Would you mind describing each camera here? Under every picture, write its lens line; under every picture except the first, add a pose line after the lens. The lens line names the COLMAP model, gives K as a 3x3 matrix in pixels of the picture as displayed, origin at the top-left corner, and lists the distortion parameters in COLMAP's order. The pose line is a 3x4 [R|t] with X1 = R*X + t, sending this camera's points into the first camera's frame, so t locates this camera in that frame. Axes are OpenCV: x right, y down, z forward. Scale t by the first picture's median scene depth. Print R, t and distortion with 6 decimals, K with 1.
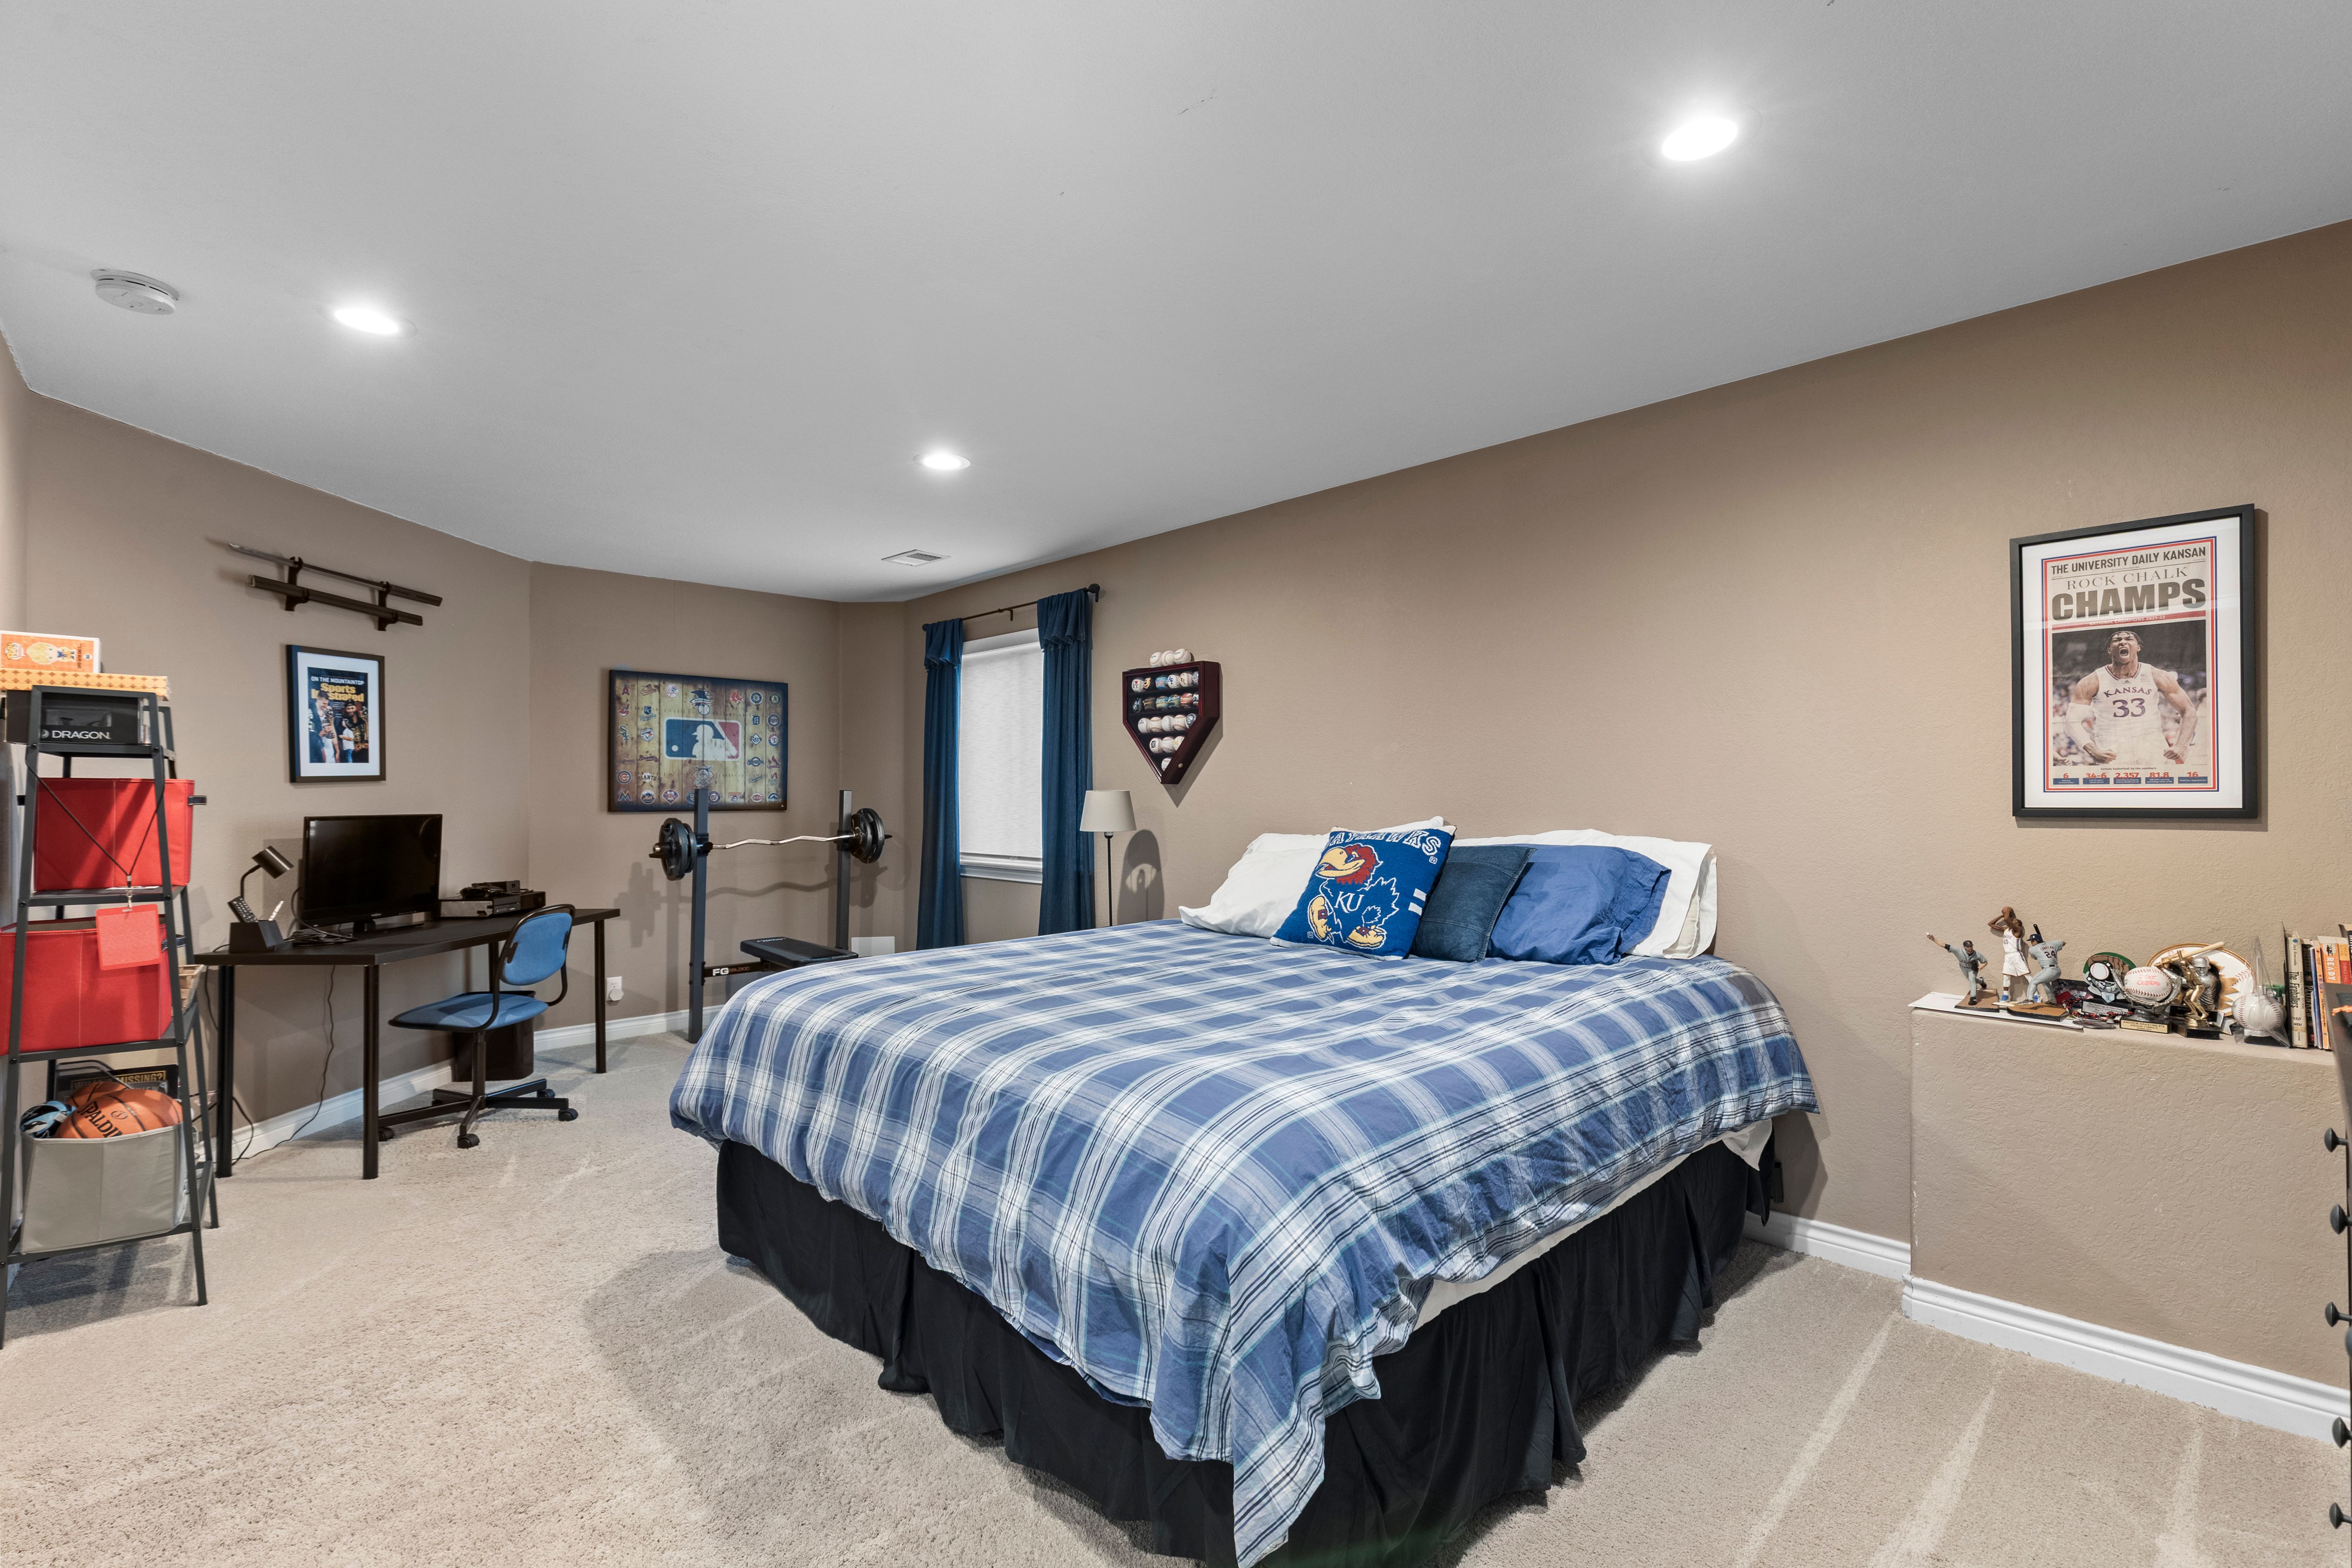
lens RADIAL K [[1059.4, 0, 1180.4], [0, 1059.4, 770.5], [0, 0, 1]] dist [0.004250, -0.000332]
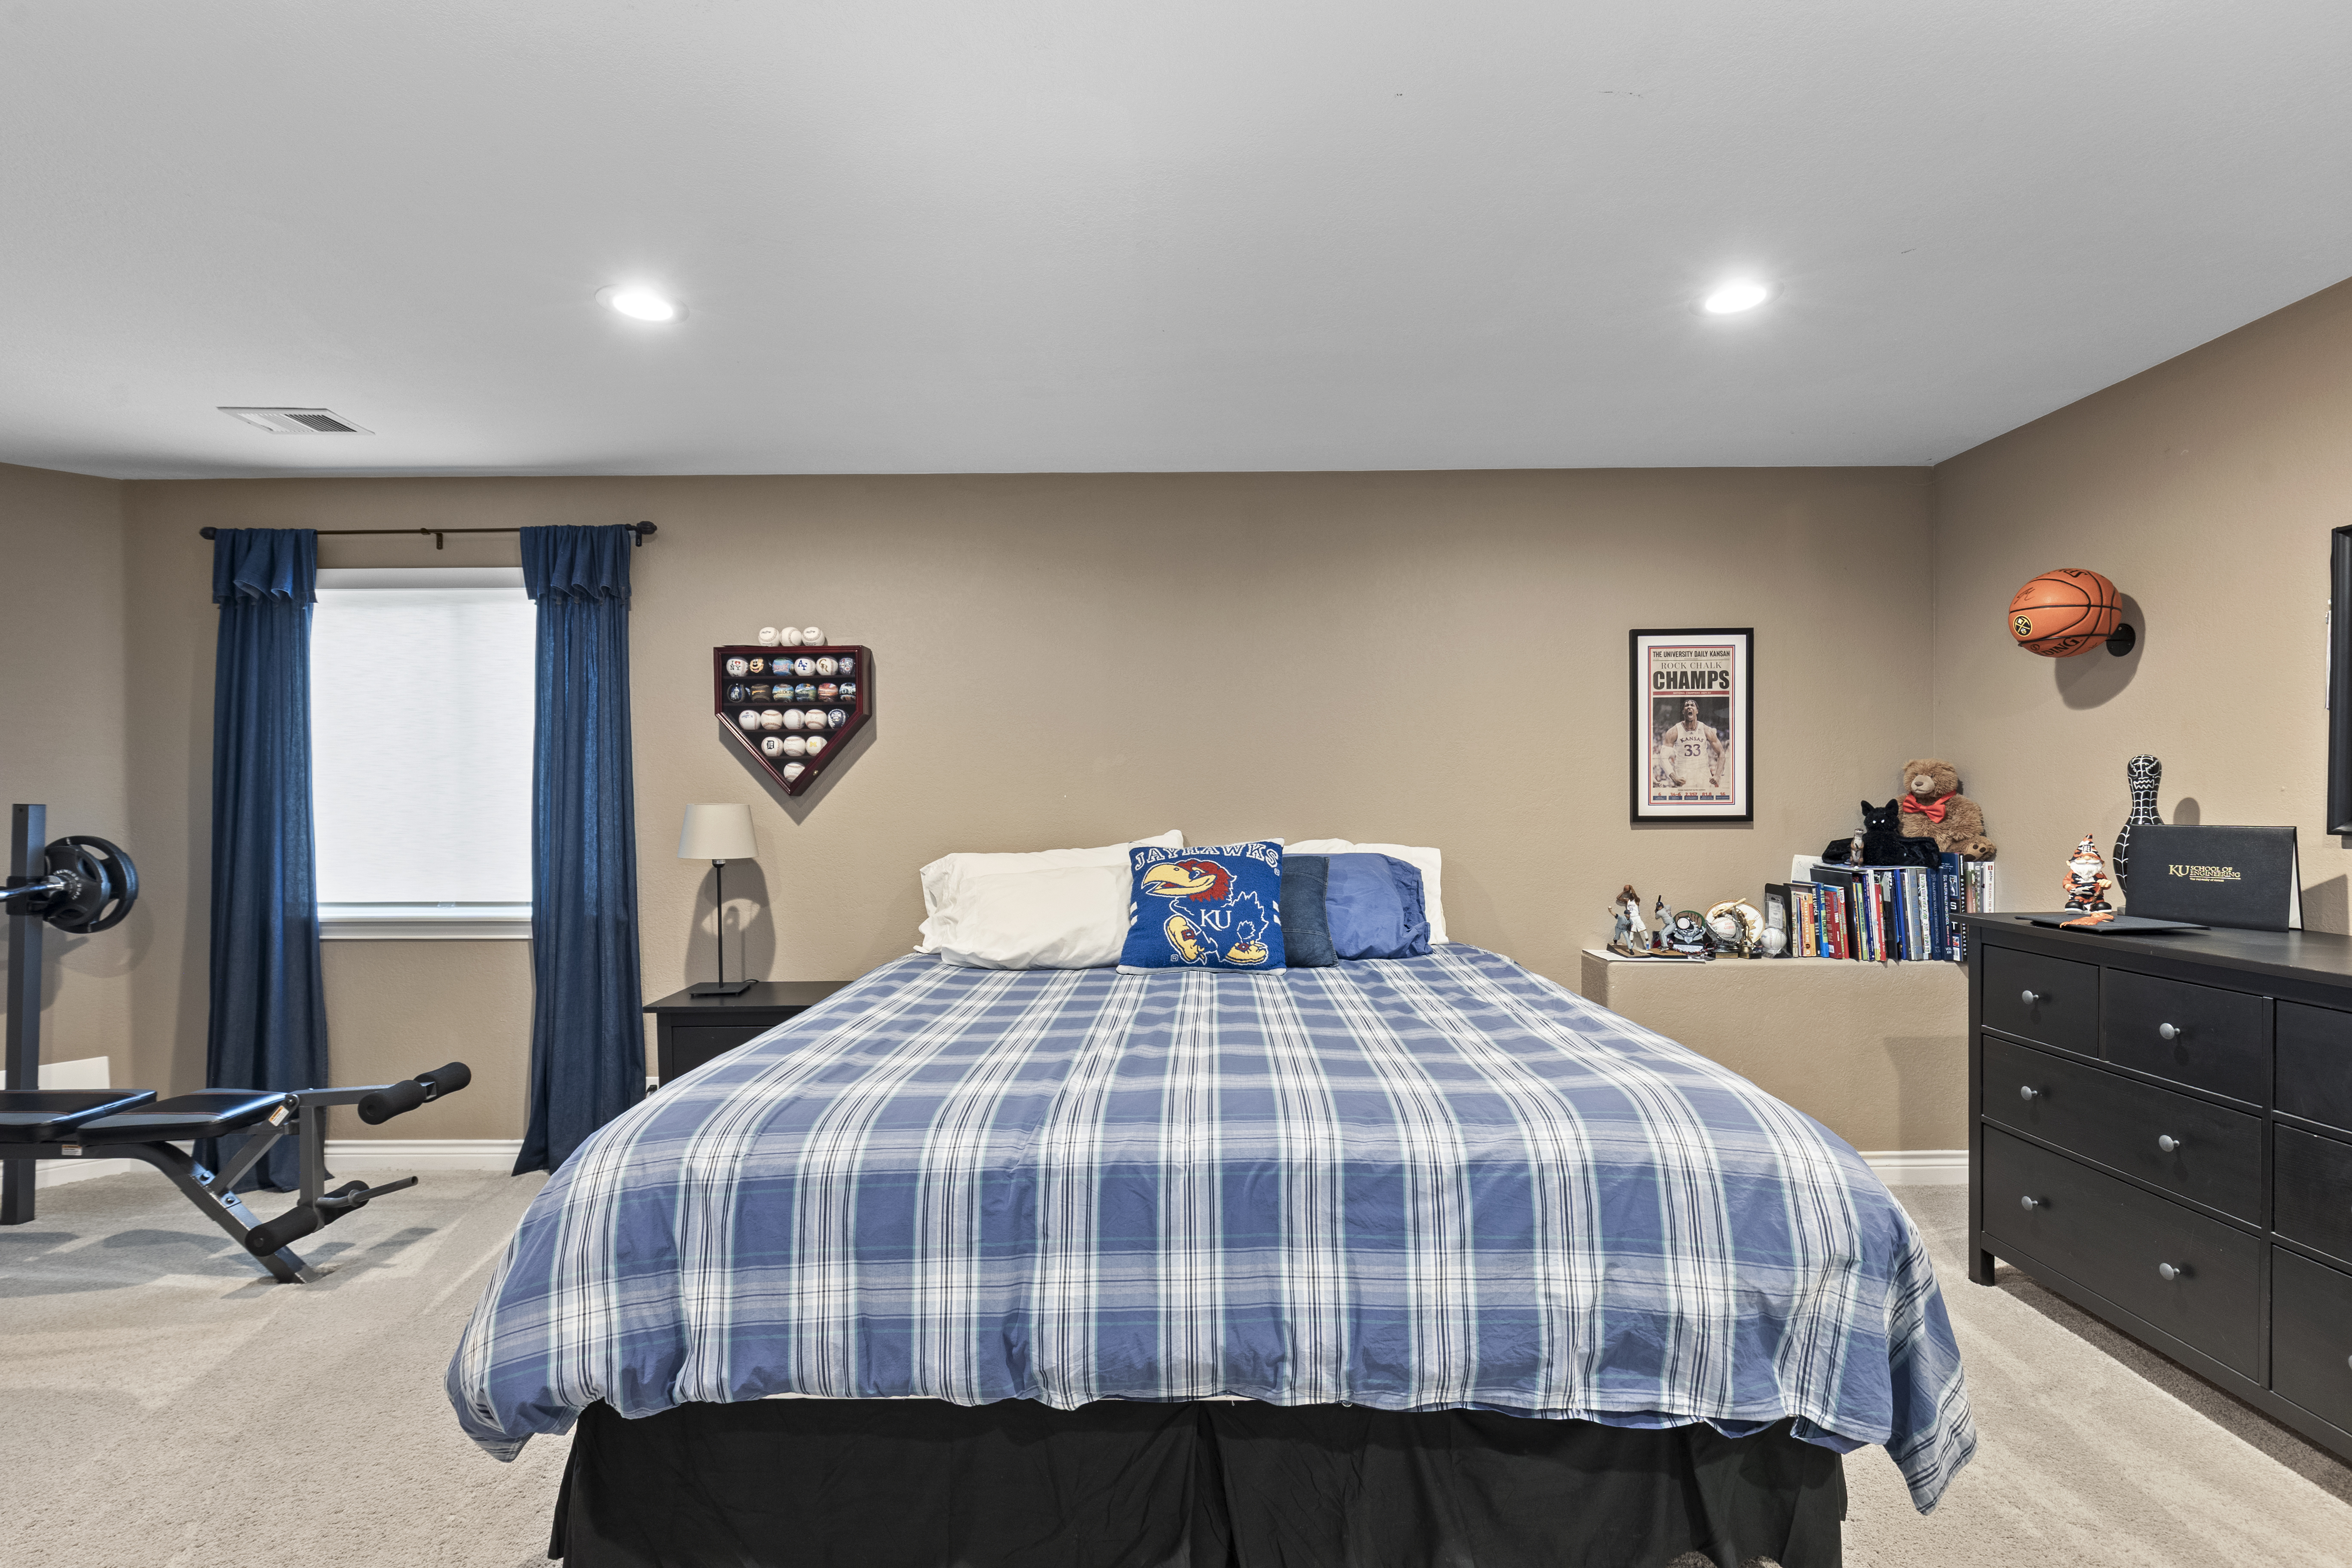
lens RADIAL K [[1059.4, 0, 1187.1], [0, 1059.4, 807.7], [0, 0, 1]] dist [0.004250, -0.000332]
pose [[0.699544, -0.000824, 0.714589, -0.544733], [-0.013312, 0.999811, 0.014185, 0.009240], [-0.714466, -0.019436, 0.699400, 0.344886]]
